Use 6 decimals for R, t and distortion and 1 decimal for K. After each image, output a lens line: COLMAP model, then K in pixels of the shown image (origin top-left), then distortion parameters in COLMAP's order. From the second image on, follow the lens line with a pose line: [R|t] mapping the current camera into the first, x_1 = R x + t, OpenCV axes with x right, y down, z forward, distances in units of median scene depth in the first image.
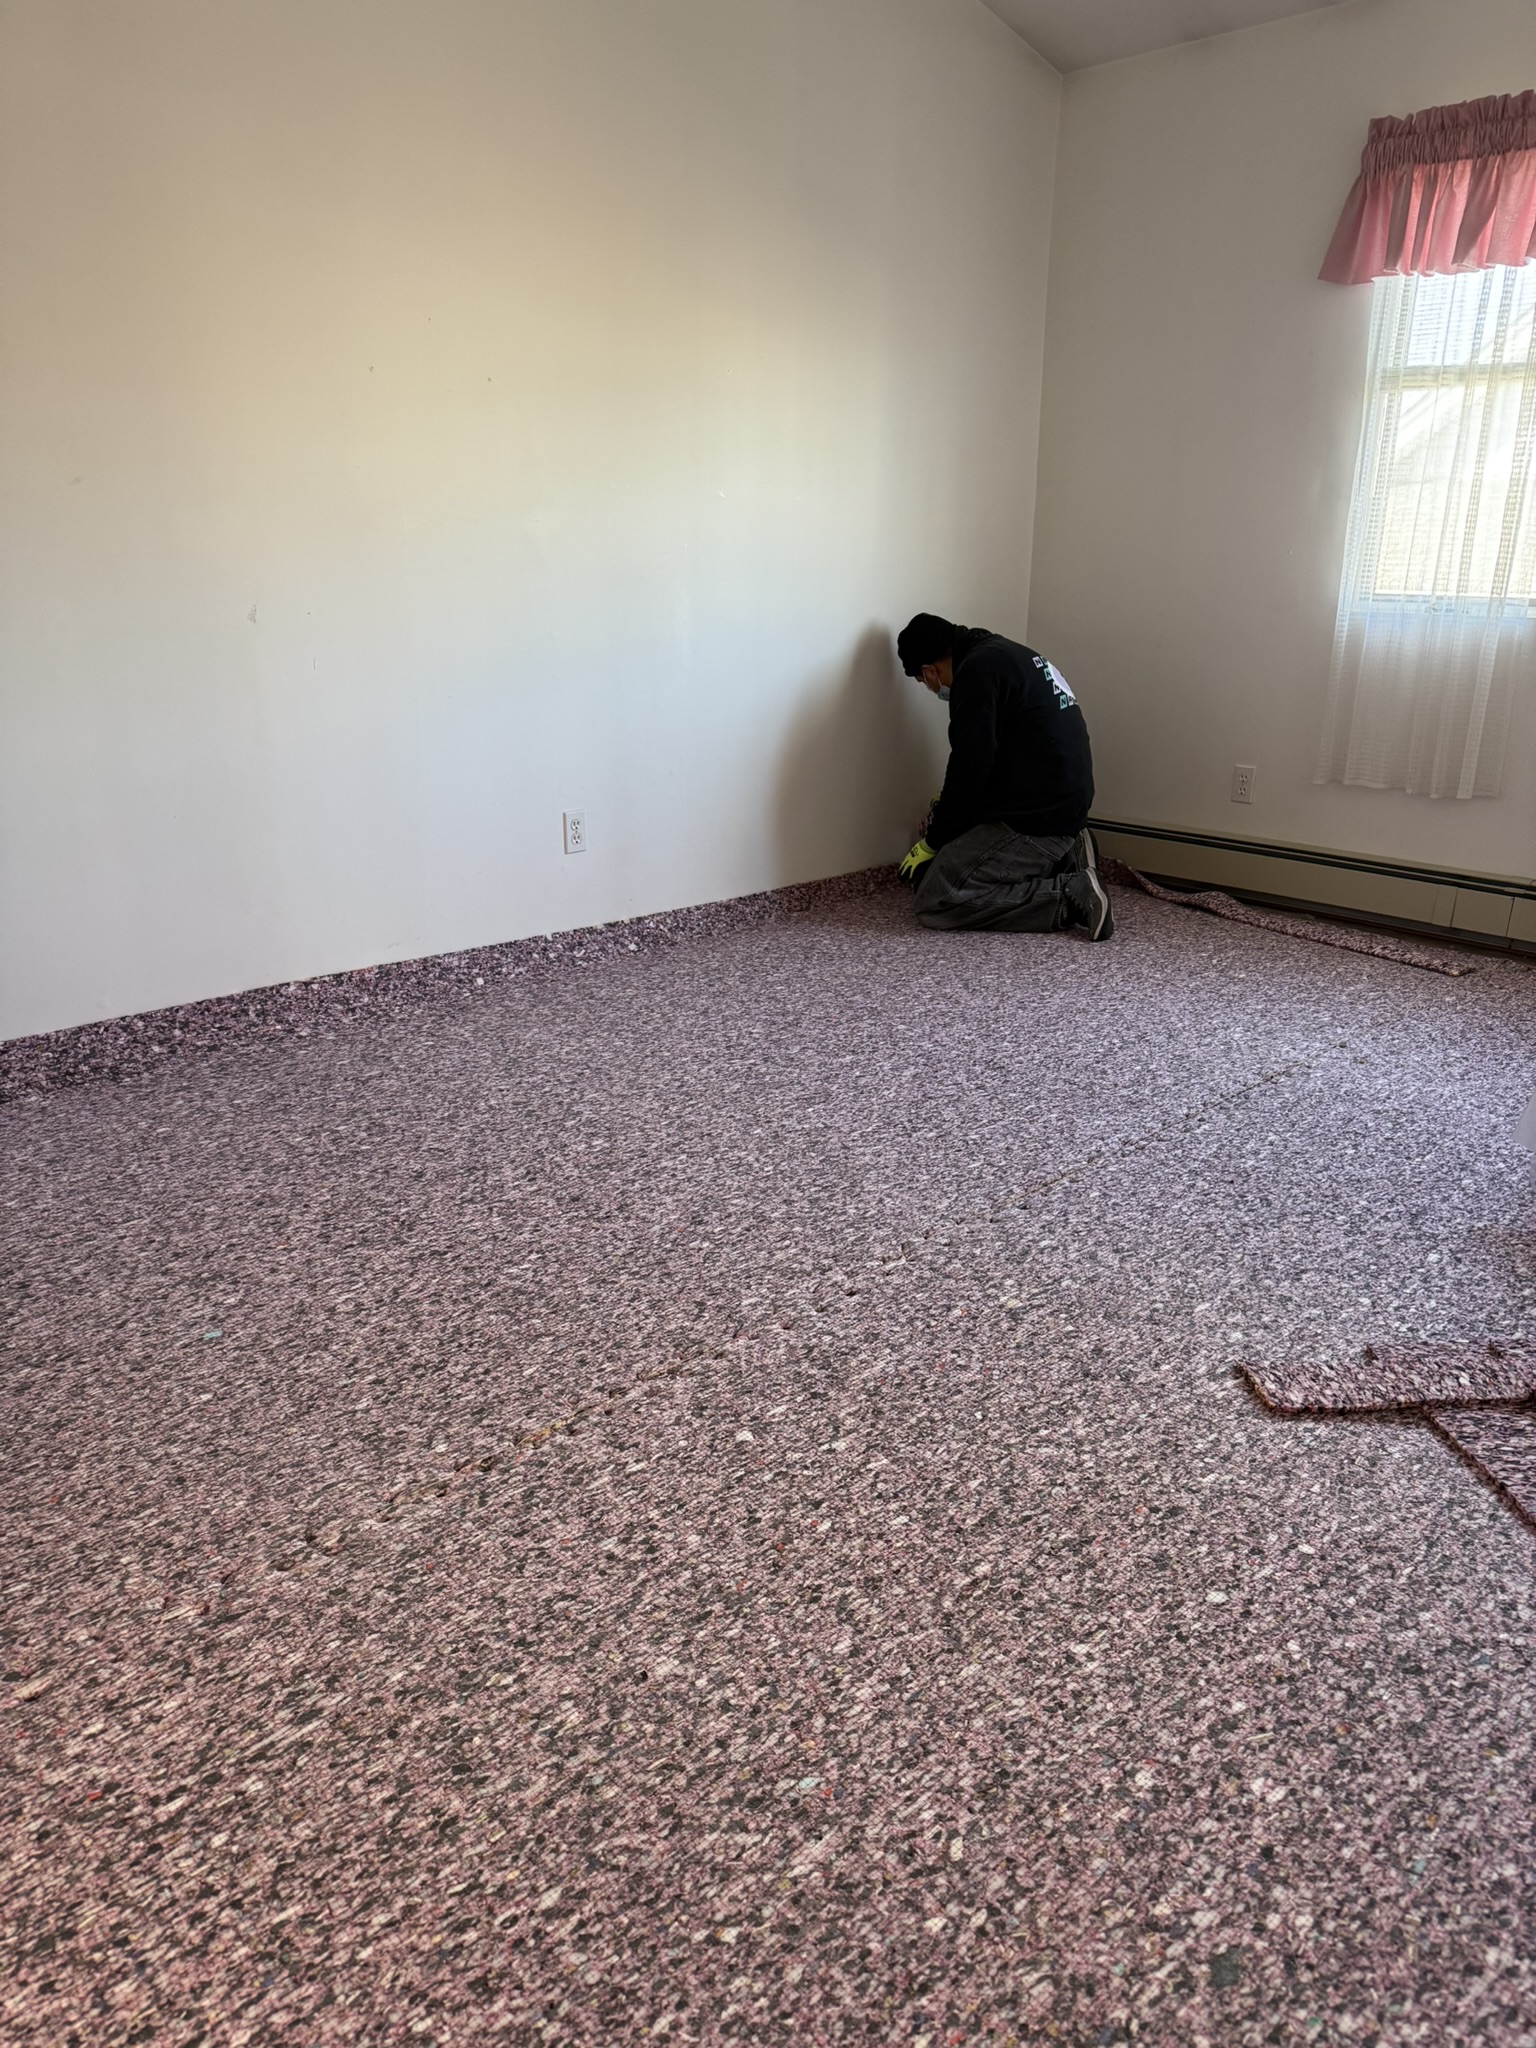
lens RADIAL K [[1428.0, 0, 758.9], [0, 1428.0, 1030.3], [0, 0, 1]] dist [0.184921, -0.349948]
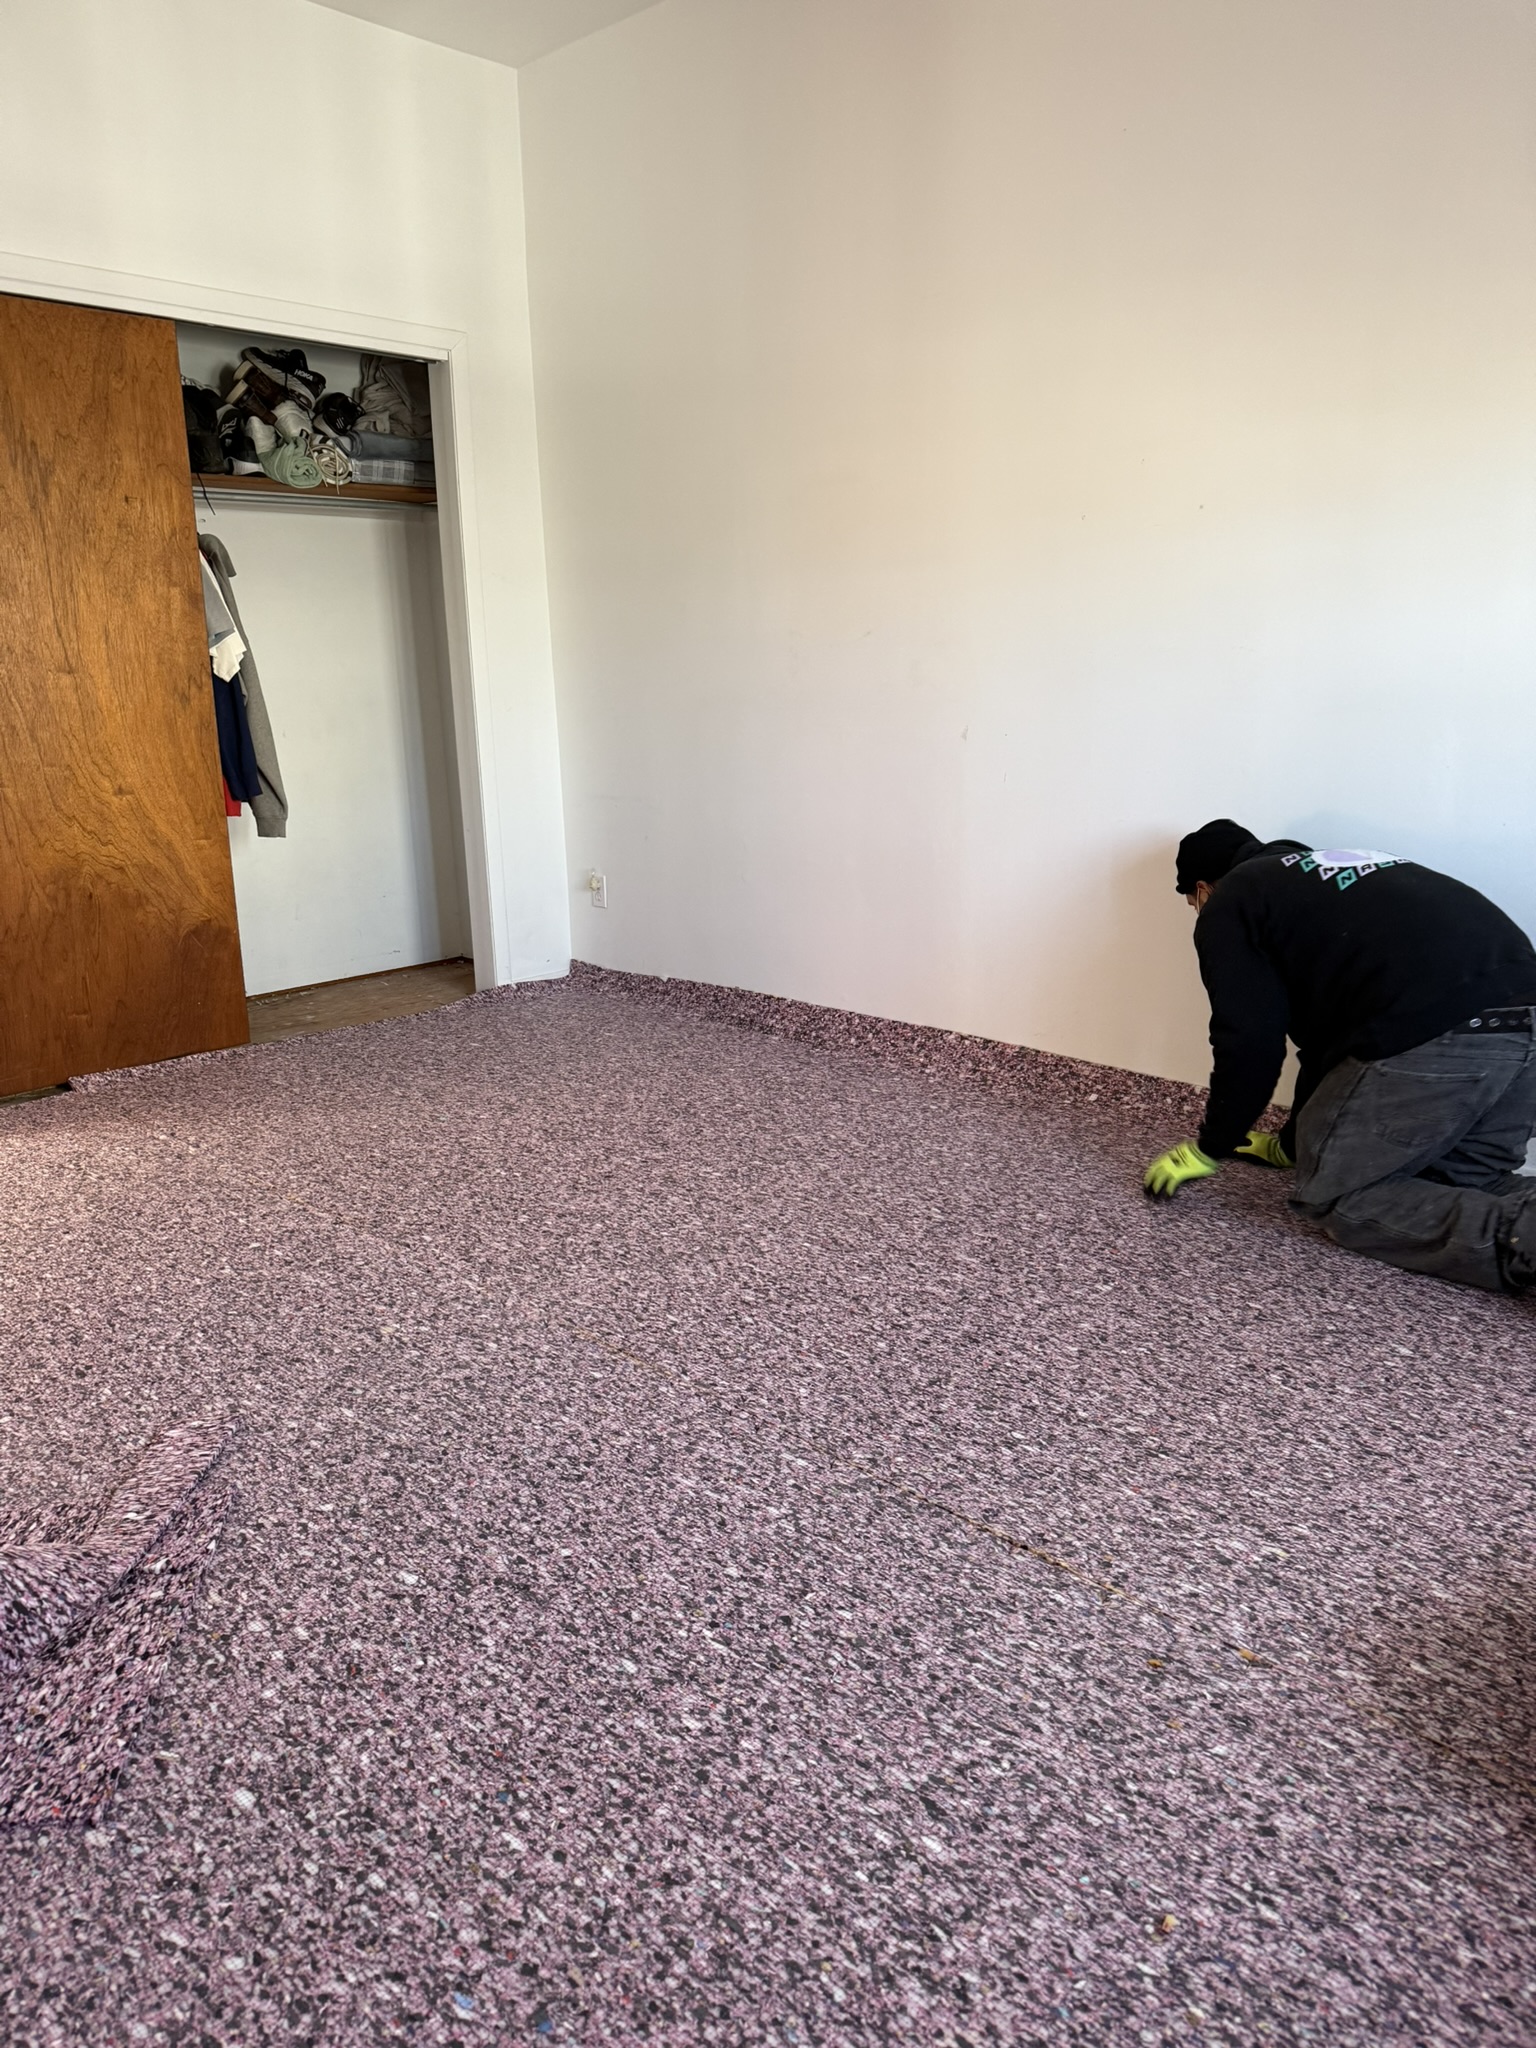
lens RADIAL K [[1428.0, 0, 758.9], [0, 1428.0, 1030.3], [0, 0, 1]] dist [0.184921, -0.349948]
pose [[0.036311, 0.245483, -0.968721, 1.001021], [-0.301974, 0.926740, 0.223526, -0.305495], [0.952624, 0.284412, 0.107780, 0.869260]]
